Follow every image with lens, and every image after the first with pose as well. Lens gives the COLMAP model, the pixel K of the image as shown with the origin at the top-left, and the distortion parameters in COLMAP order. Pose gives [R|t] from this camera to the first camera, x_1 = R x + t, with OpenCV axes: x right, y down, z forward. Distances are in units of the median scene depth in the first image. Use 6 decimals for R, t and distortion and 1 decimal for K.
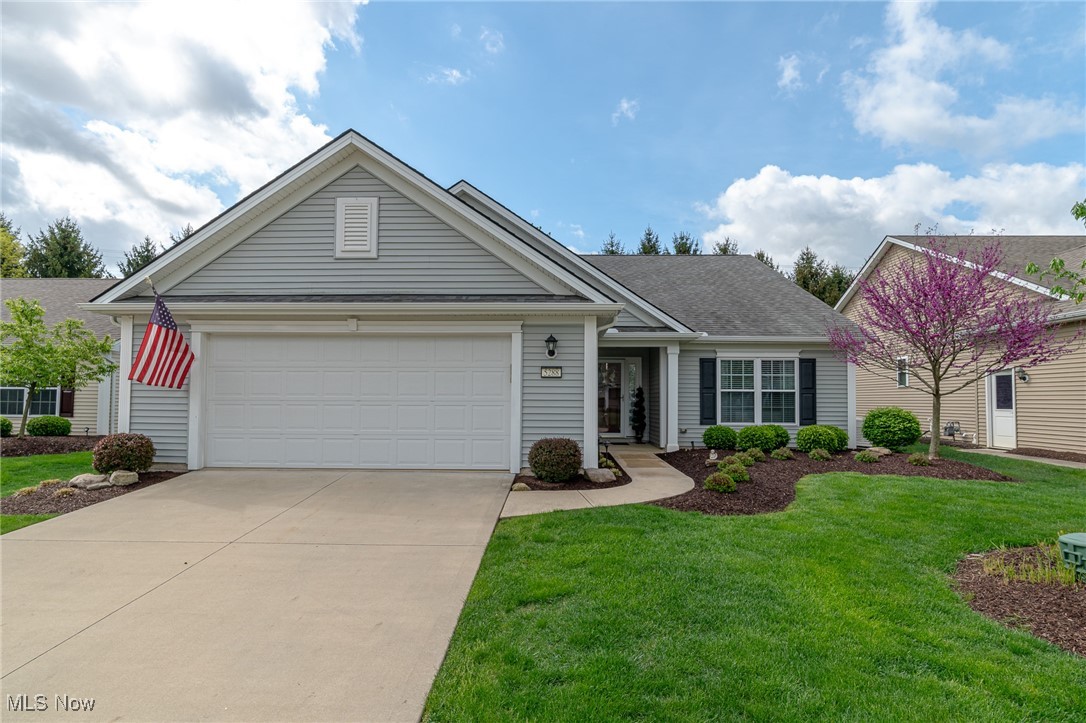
lens RADIAL K [[547.5, 0, 545.5], [0, 547.5, 378.3], [0, 0, 1]] dist [0.000247, 0.000113]
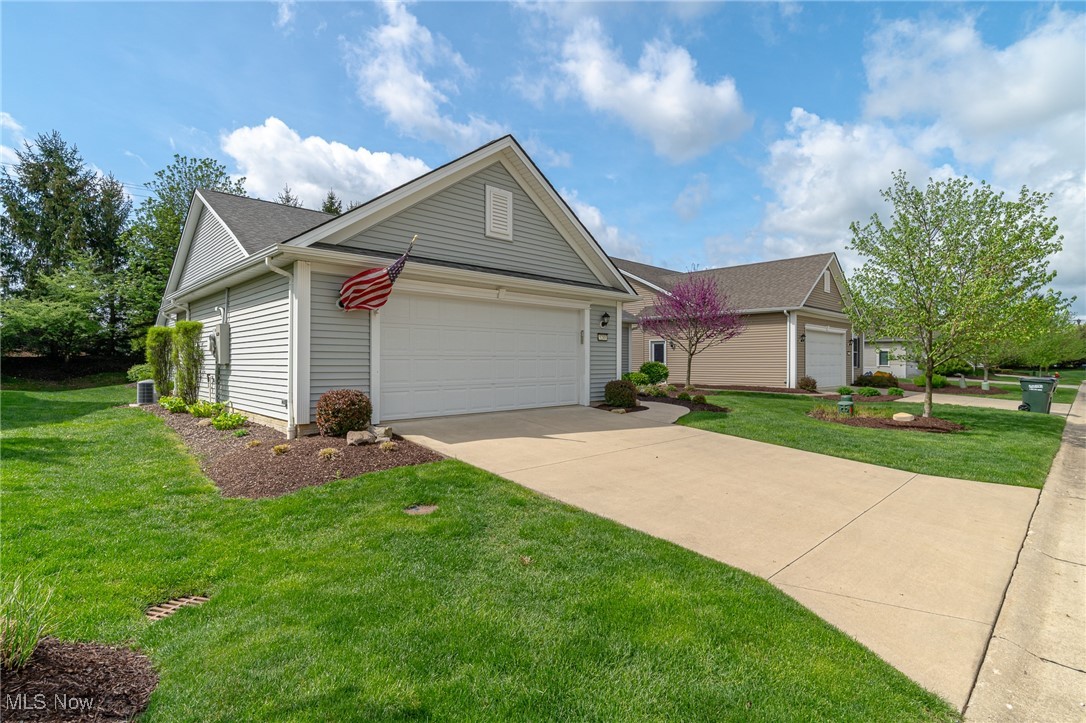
lens RADIAL K [[525.6, 0, 543.0], [0, 525.6, 361.5], [0, 0, 1]] dist [-0.002426, -0.000315]
pose [[0.695781, -0.007287, 0.718217, -0.780080], [-0.021878, 0.999270, 0.031333, 0.010018], [-0.717921, -0.037514, 0.695113, 0.073761]]
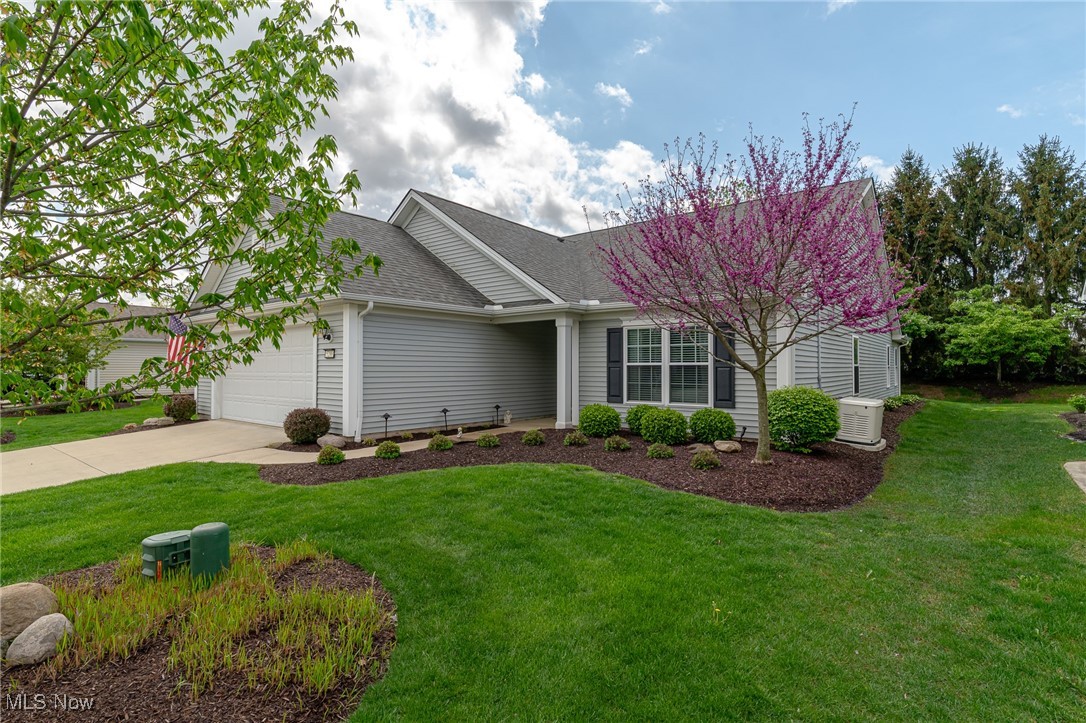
lens RADIAL K [[525.6, 0, 543.0], [0, 525.6, 361.5], [0, 0, 1]] dist [-0.002426, -0.000315]
pose [[0.789847, -0.011512, -0.613195, 0.744541], [0.027530, 0.999481, 0.016698, -0.000014], [0.612685, -0.030070, 0.789755, 0.256557]]
